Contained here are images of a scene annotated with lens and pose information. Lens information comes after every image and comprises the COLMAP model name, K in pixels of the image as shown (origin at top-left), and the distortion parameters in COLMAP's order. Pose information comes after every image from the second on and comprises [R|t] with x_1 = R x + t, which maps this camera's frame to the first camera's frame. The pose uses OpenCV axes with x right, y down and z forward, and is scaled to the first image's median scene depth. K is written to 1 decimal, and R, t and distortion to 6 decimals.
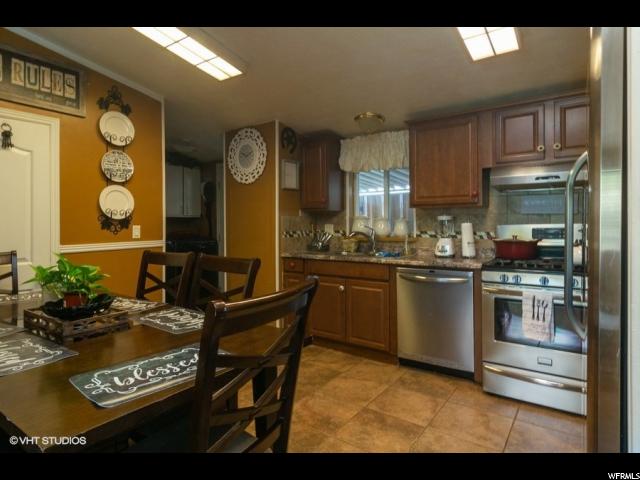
lens RADIAL K [[361.3, 0, 319.1], [0, 361.3, 235.3], [0, 0, 1]] dist [-0.004656, 0.001042]
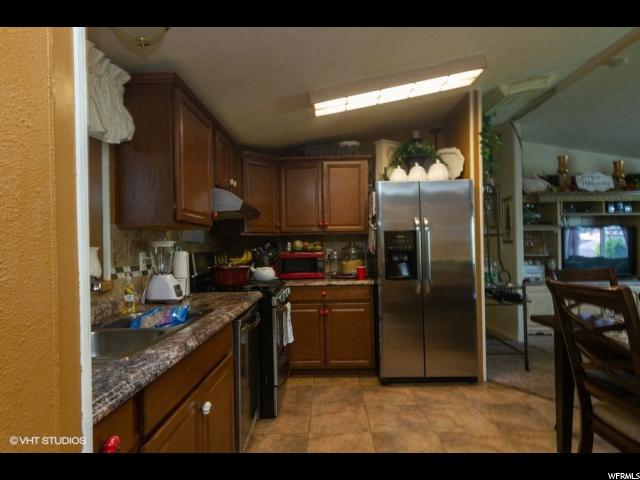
lens RADIAL K [[361.3, 0, 319.5], [0, 361.3, 241.1], [0, 0, 1]] dist [-0.004656, 0.001042]
pose [[-0.553540, 0.020071, 0.832581, -0.338990], [0.041678, 0.999125, 0.003624, -0.041210], [-0.831779, 0.036706, -0.553892, 1.056568]]
